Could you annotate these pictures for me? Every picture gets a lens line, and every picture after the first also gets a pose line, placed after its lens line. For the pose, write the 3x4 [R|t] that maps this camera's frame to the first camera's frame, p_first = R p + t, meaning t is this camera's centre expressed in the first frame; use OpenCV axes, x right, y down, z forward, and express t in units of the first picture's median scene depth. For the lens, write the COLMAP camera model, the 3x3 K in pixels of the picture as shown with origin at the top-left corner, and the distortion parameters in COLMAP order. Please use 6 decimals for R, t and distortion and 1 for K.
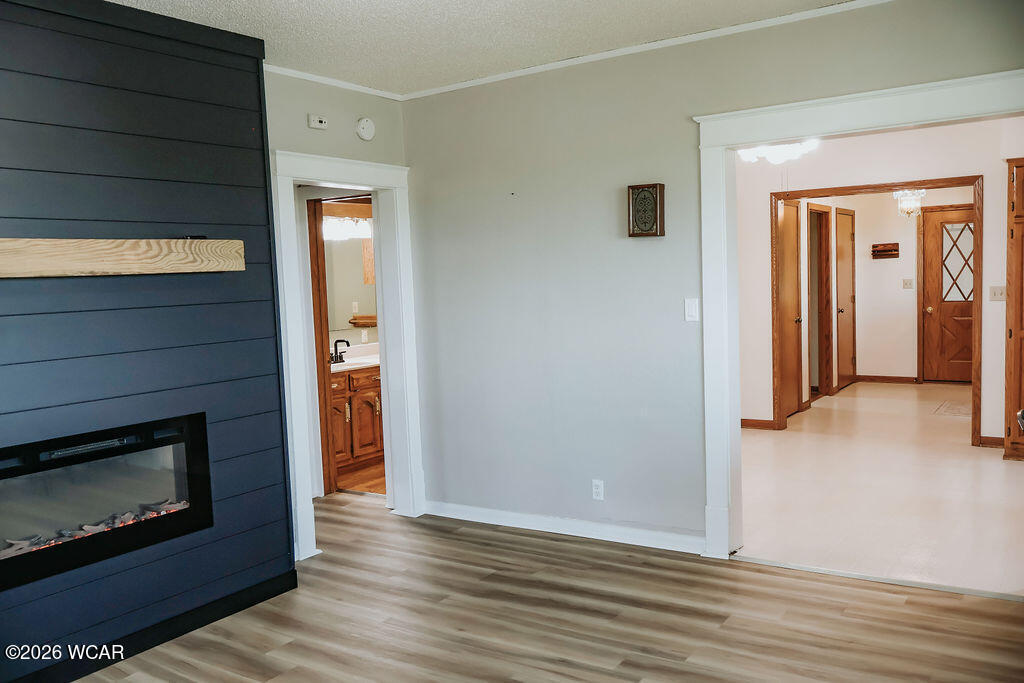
lens RADIAL K [[849.0, 0, 508.7], [0, 849.0, 347.2], [0, 0, 1]] dist [-0.003669, -0.006406]
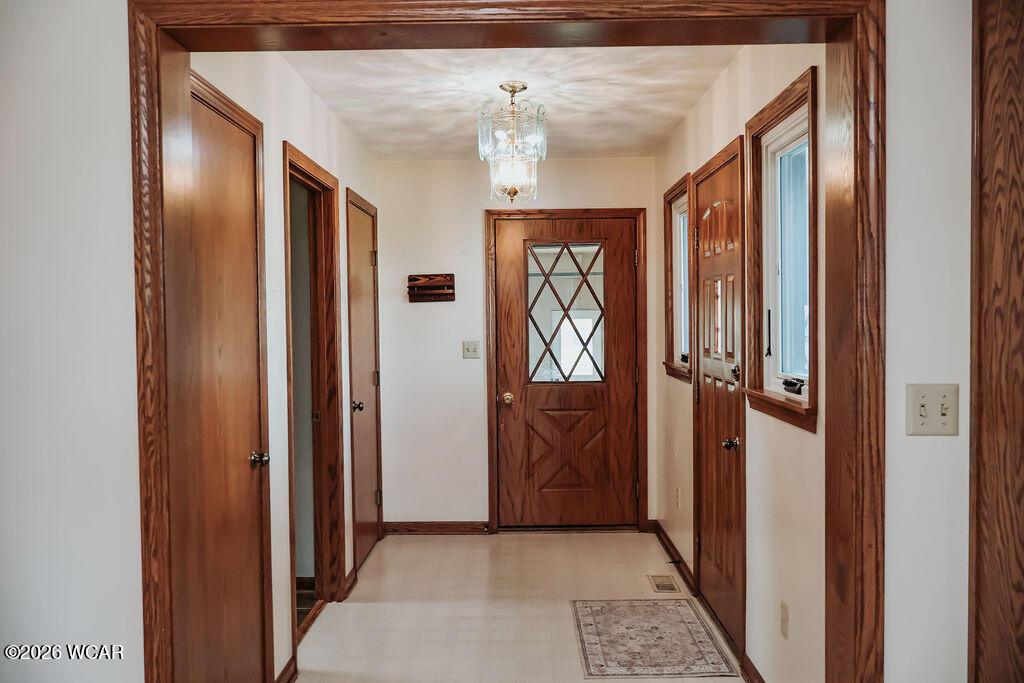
lens RADIAL K [[849.0, 0, 509.2], [0, 849.0, 339.2], [0, 0, 1]] dist [-0.003669, -0.006406]
pose [[0.834414, 0.014362, 0.550950, 0.194563], [0.025106, 0.997632, -0.064029, -0.046615], [-0.550565, 0.067259, 0.832078, 0.540701]]
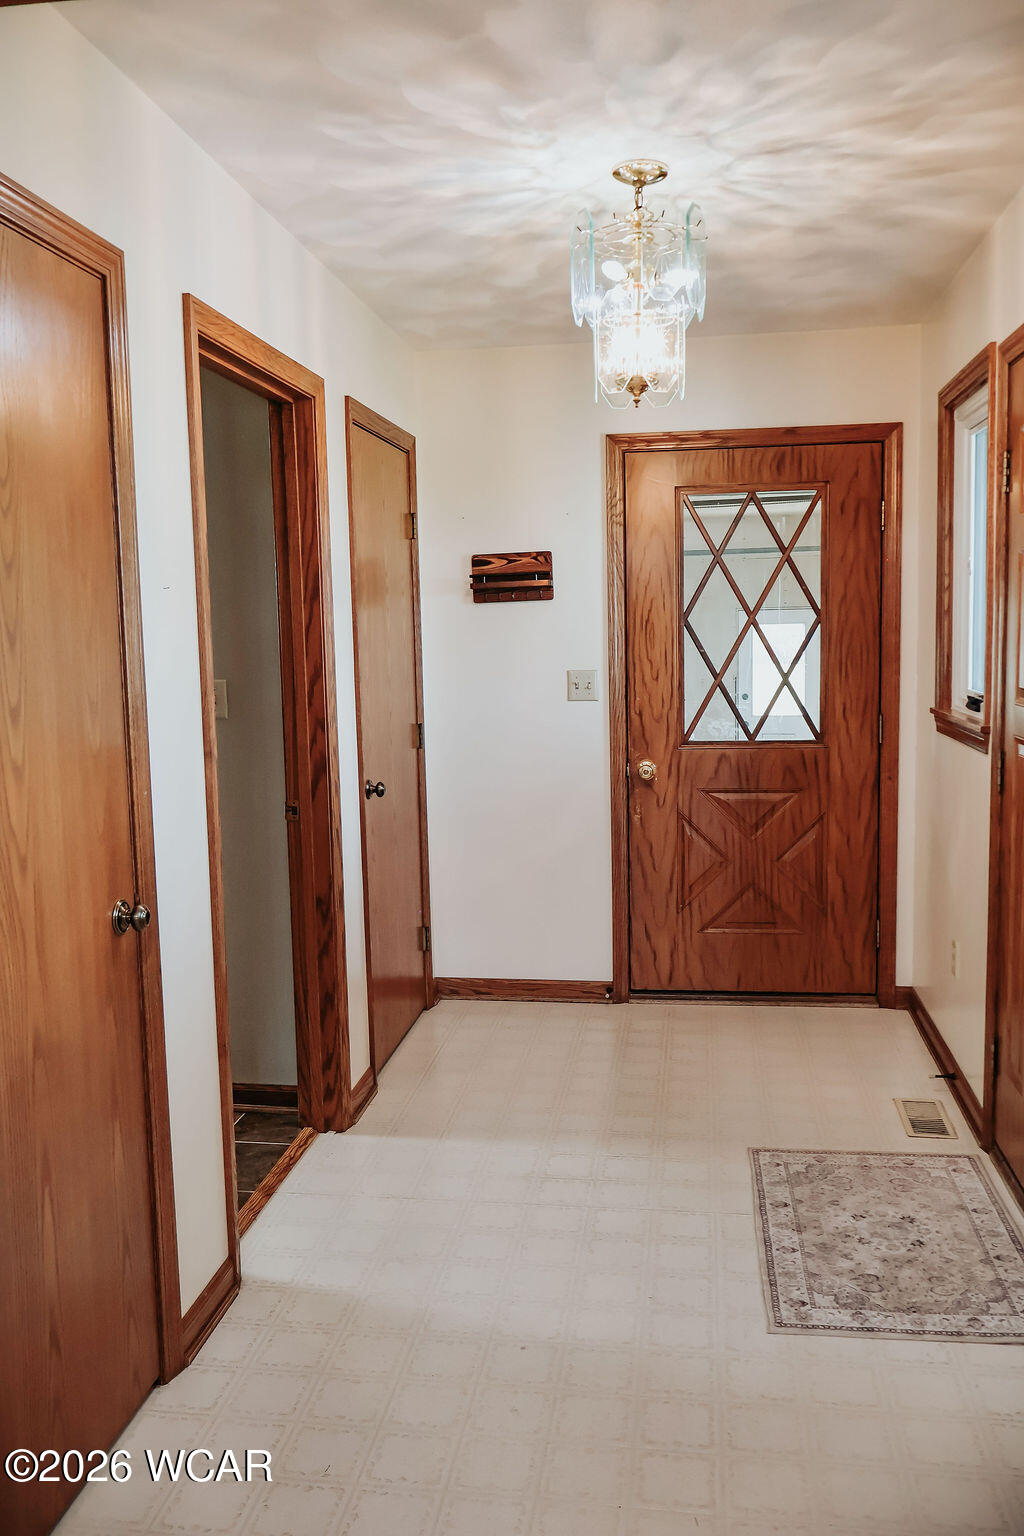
lens RADIAL K [[1273.5, 0, 508.3], [0, 1273.5, 764.3], [0, 0, 1]] dist [-0.003669, -0.006406]
pose [[0.899896, -0.029547, 0.435103, 0.246881], [0.023497, 0.999538, 0.019281, -0.056145], [-0.435471, -0.007127, 0.900174, 0.600245]]
